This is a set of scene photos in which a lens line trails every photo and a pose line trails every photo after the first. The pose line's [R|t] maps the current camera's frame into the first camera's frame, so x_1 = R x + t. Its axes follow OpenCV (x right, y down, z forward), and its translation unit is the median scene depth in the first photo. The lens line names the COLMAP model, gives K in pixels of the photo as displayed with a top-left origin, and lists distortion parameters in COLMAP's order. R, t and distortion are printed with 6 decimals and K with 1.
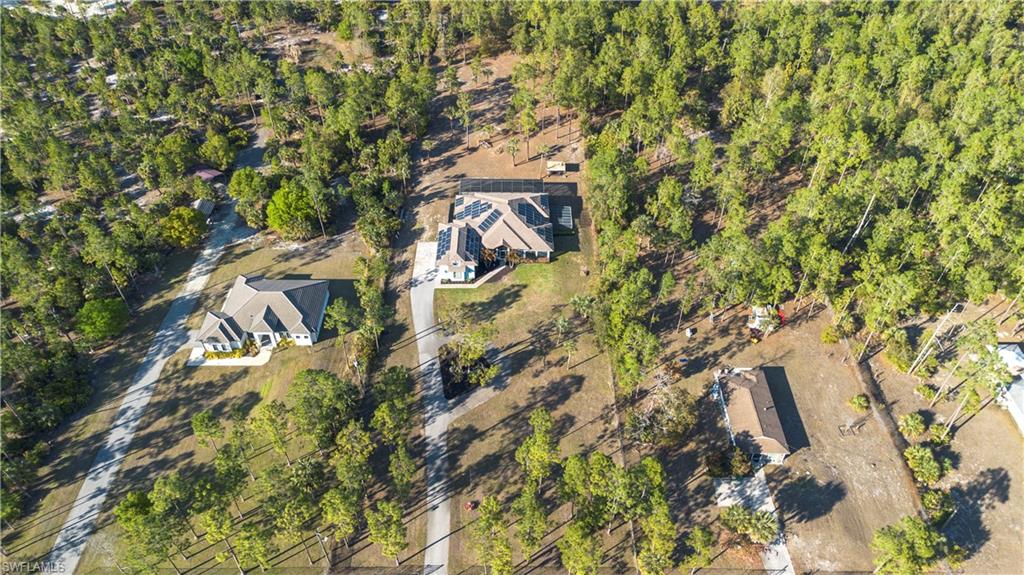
lens RADIAL K [[727.1, 0, 512.0], [0, 727.1, 287.5], [0, 0, 1]] dist [0.051973, -0.038968]
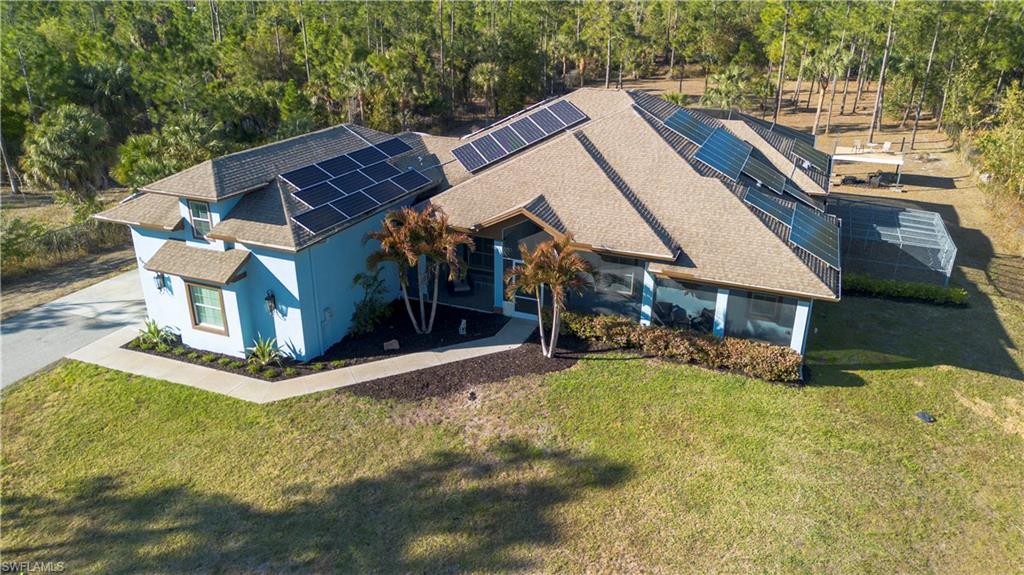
lens RADIAL K [[721.8, 0, 512.0], [0, 721.8, 287.5], [0, 0, 1]] dist [0.064555, -0.050966]
pose [[0.922714, 0.149945, -0.355126, 0.047921], [-0.266937, 0.913167, -0.308009, 0.011042], [0.278105, 0.379001, 0.882619, 0.850423]]
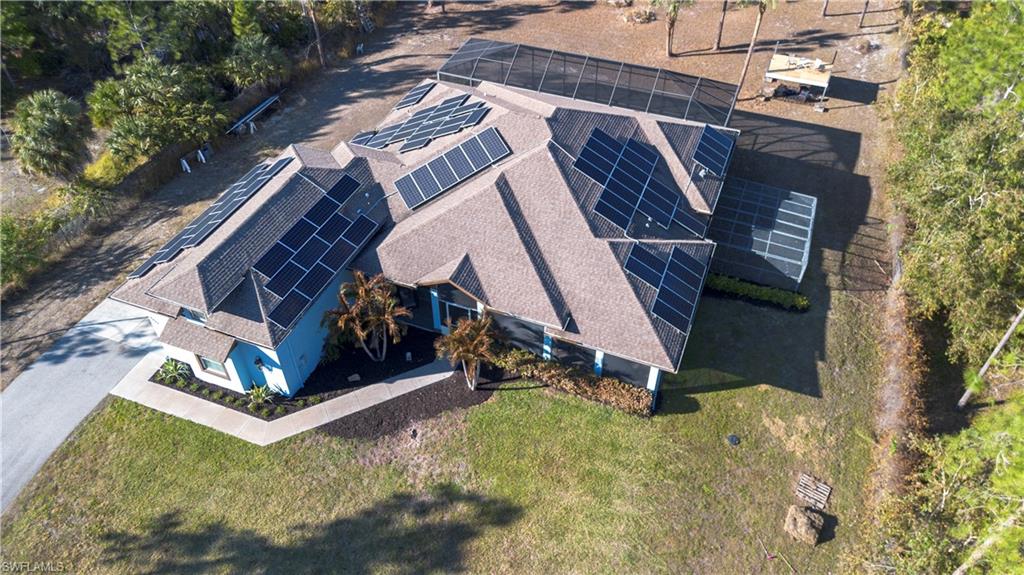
lens RADIAL K [[727.1, 0, 512.0], [0, 727.1, 287.5], [0, 0, 1]] dist [0.051973, -0.038968]
pose [[0.930065, 0.249371, -0.269803, 0.063341], [-0.249549, 0.967757, 0.034224, -0.068679], [0.269638, 0.035498, 0.962307, 0.791529]]
